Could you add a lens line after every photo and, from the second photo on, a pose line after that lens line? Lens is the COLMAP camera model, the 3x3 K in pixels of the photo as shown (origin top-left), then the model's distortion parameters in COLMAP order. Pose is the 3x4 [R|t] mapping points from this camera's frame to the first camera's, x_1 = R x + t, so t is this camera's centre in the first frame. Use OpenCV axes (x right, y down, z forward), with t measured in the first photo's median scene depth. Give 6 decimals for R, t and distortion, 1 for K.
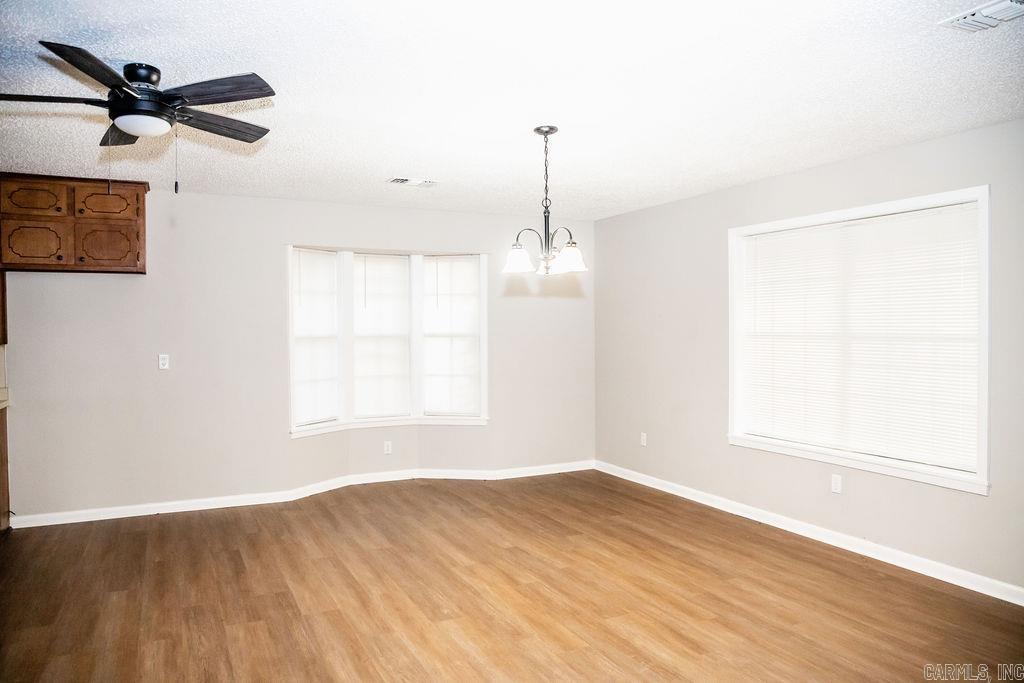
lens RADIAL K [[706.1, 0, 512.0], [0, 706.1, 341.5], [0, 0, 1]] dist [-0.079235, 0.044038]
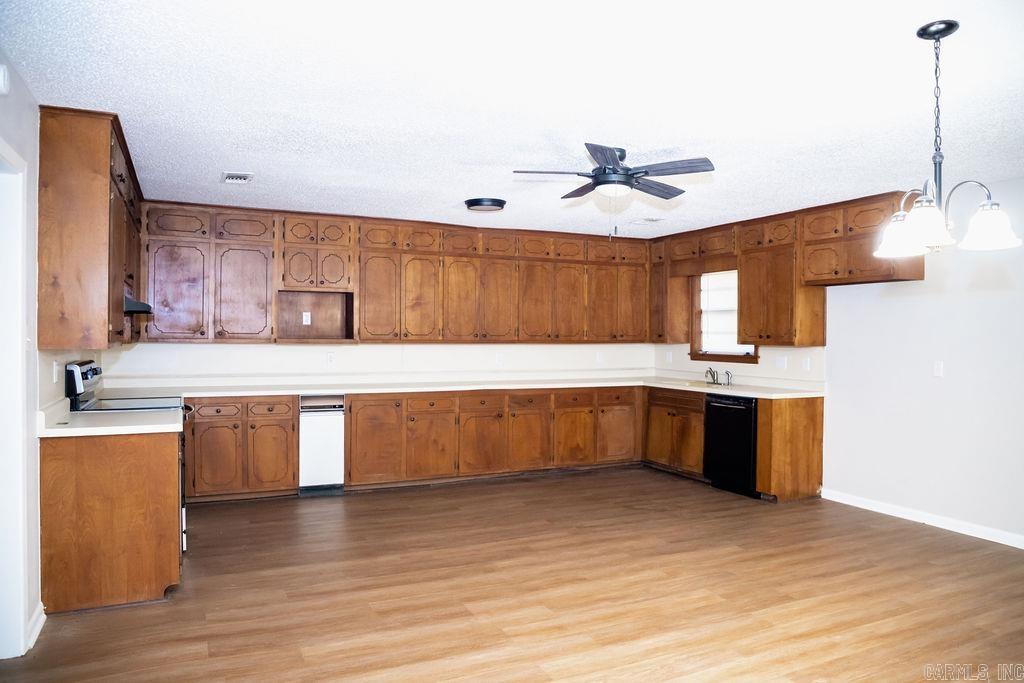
lens RADIAL K [[706.1, 0, 512.0], [0, 706.1, 341.5], [0, 0, 1]] dist [-0.079235, 0.044038]
pose [[-0.027533, 0.015297, -0.999504, 0.678819], [-0.025049, 0.999558, 0.015988, -0.014206], [0.999307, 0.025477, -0.027138, 0.620009]]
